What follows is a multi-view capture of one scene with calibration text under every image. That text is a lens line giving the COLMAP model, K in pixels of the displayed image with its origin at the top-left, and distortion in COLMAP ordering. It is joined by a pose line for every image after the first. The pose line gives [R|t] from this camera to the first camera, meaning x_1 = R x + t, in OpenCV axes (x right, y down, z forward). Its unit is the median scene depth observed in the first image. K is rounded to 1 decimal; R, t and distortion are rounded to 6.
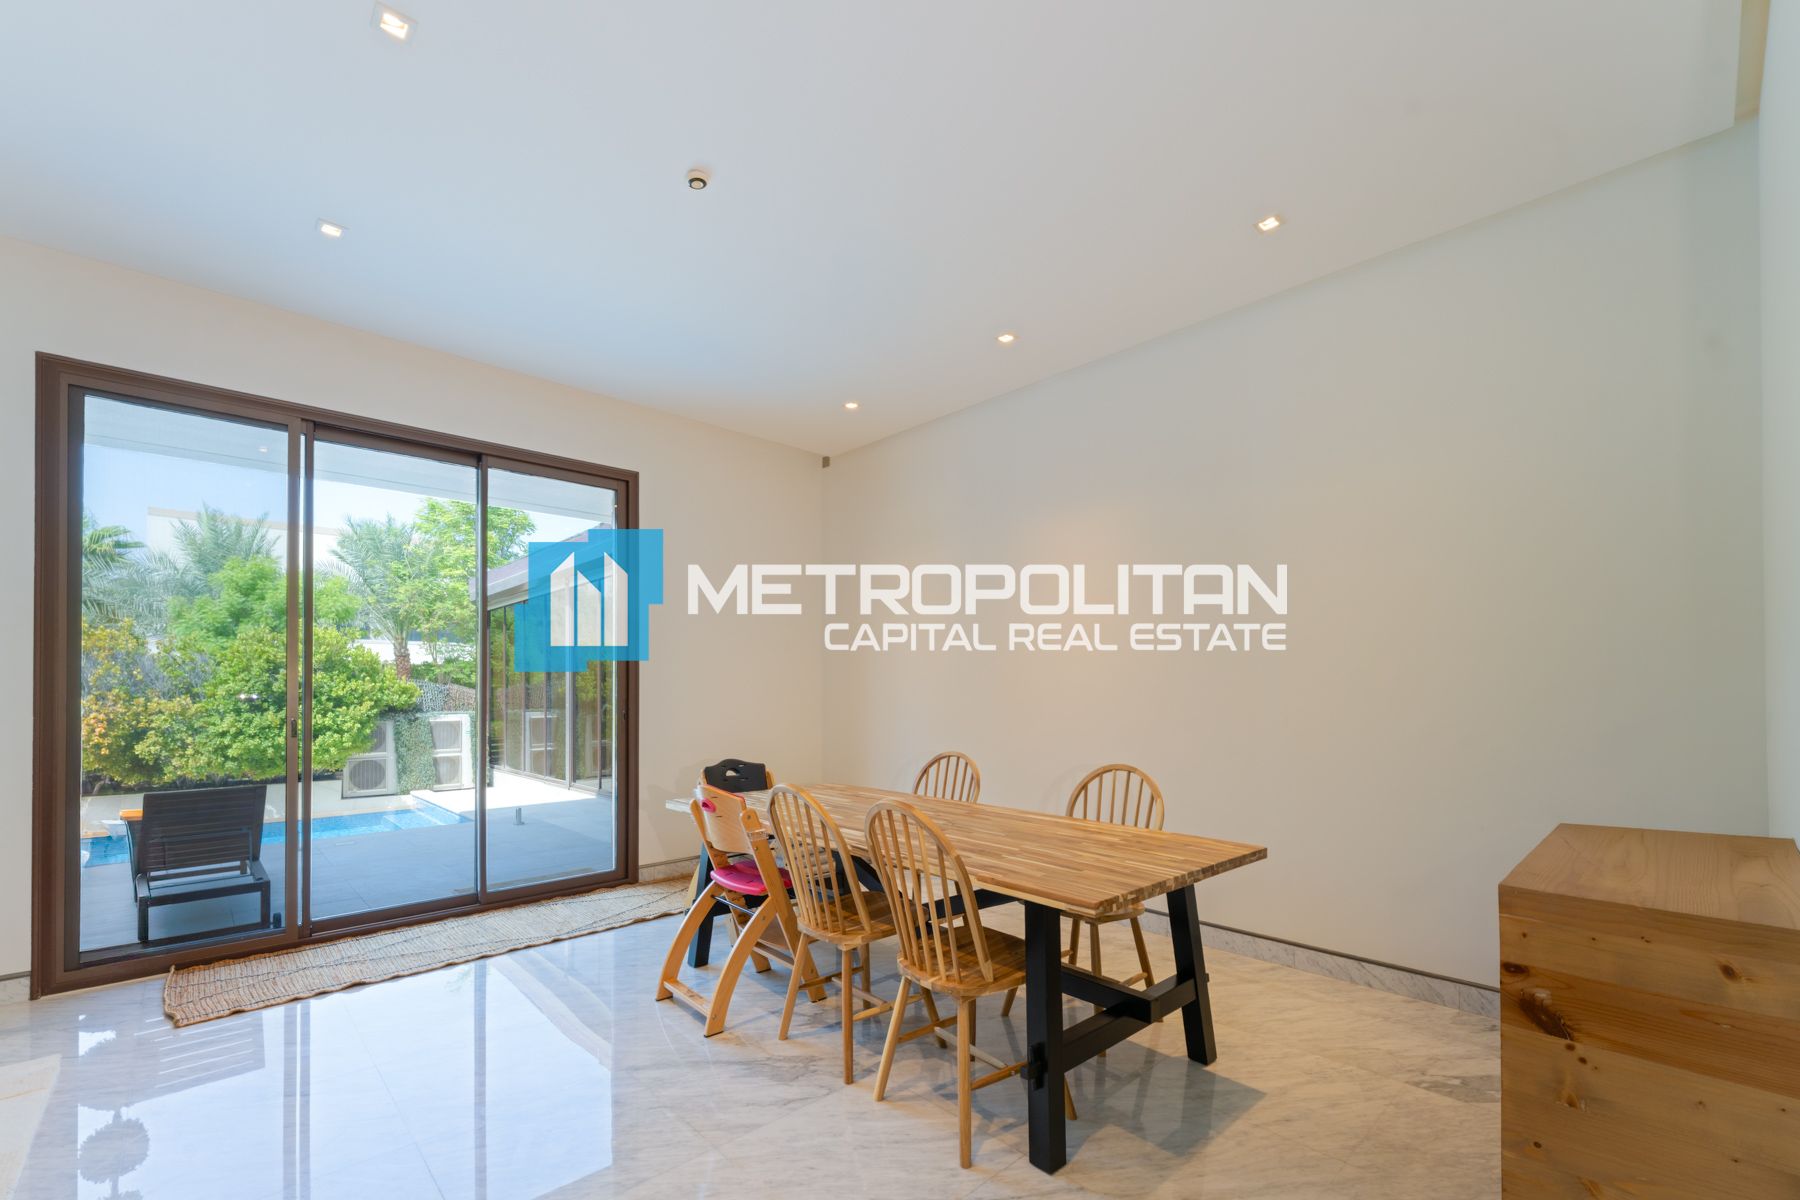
lens RADIAL K [[733.7, 0, 870.6], [0, 733.7, 679.9], [0, 0, 1]] dist [0.009373, -0.000331]
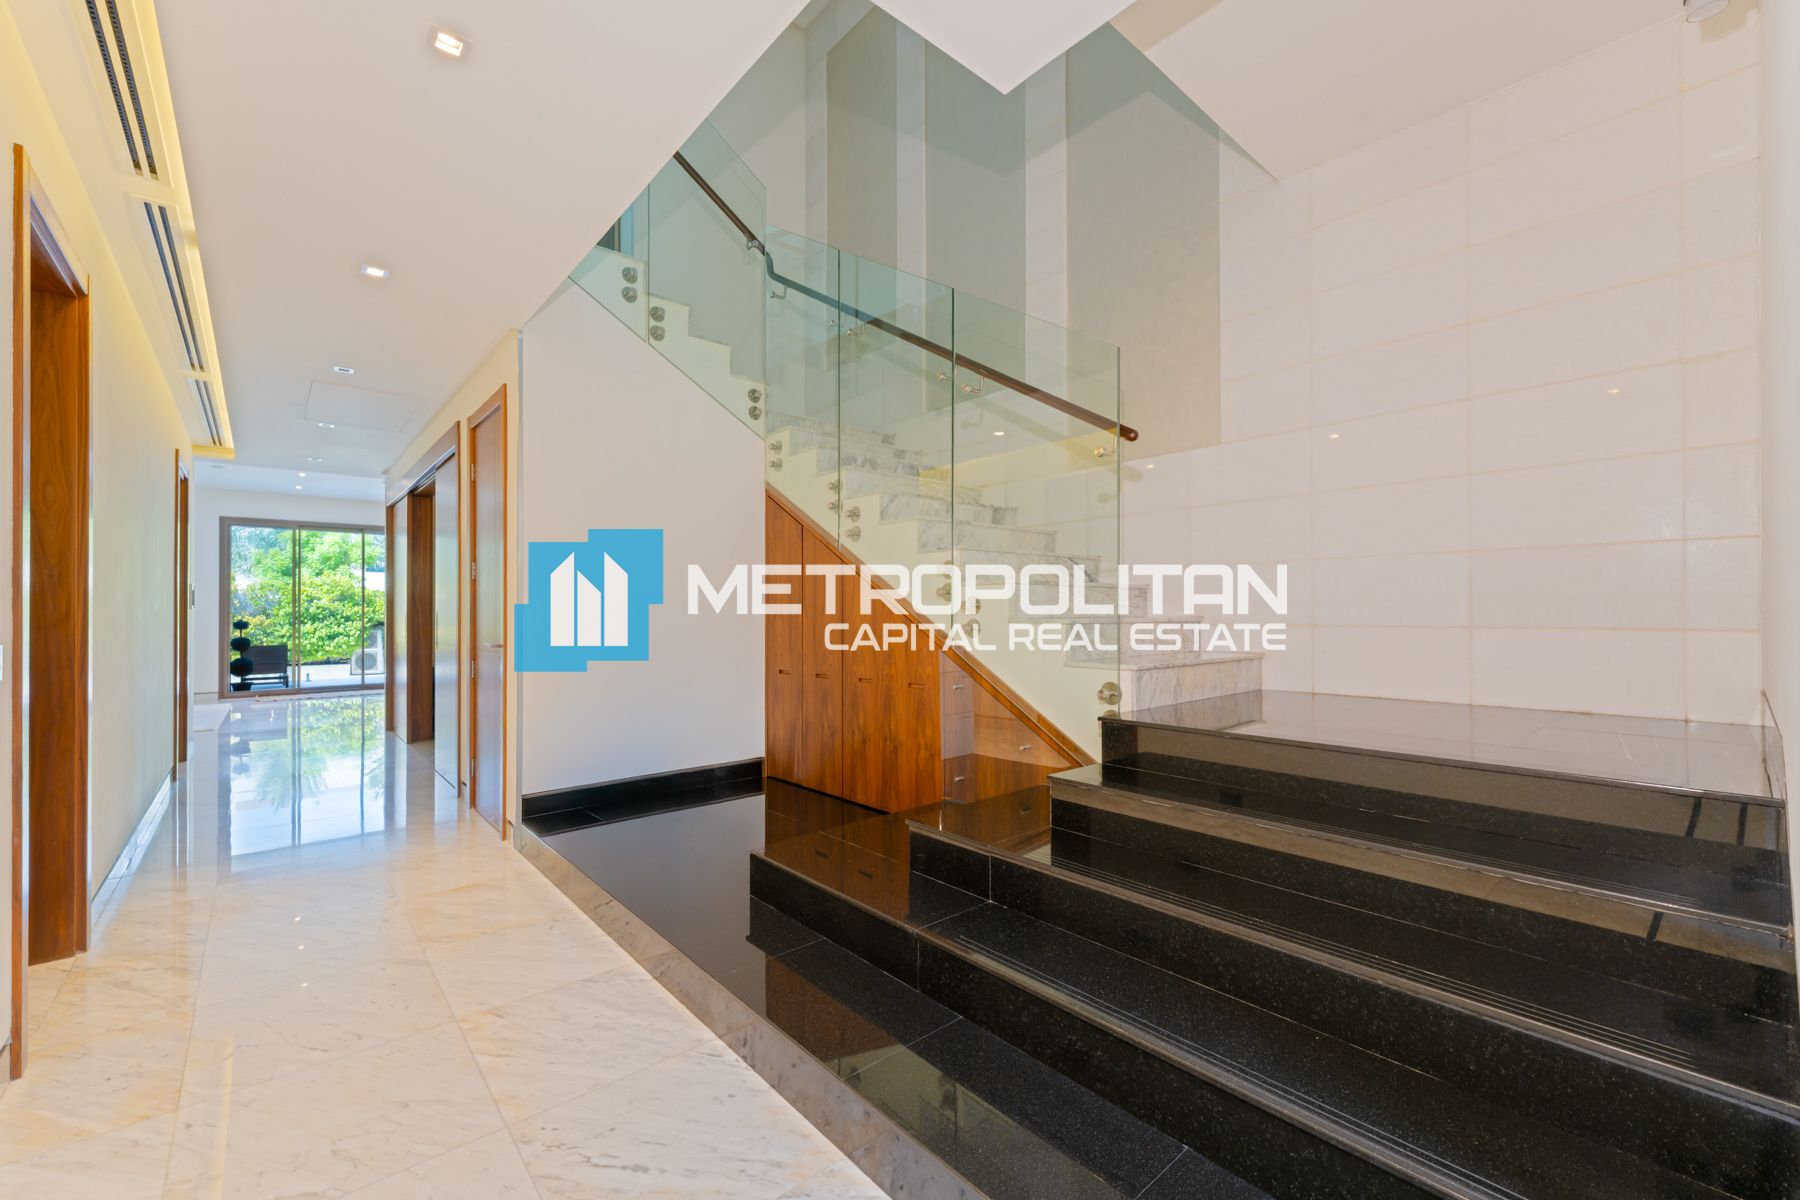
lens RADIAL K [[733.7, 0, 902.9], [0, 733.7, 605.8], [0, 0, 1]] dist [0.009373, -0.000331]
pose [[0.999363, 0.001184, -0.035655, 0.669927], [-0.000987, 0.999984, 0.005548, -0.012185], [0.035661, -0.005509, 0.999349, -0.713948]]
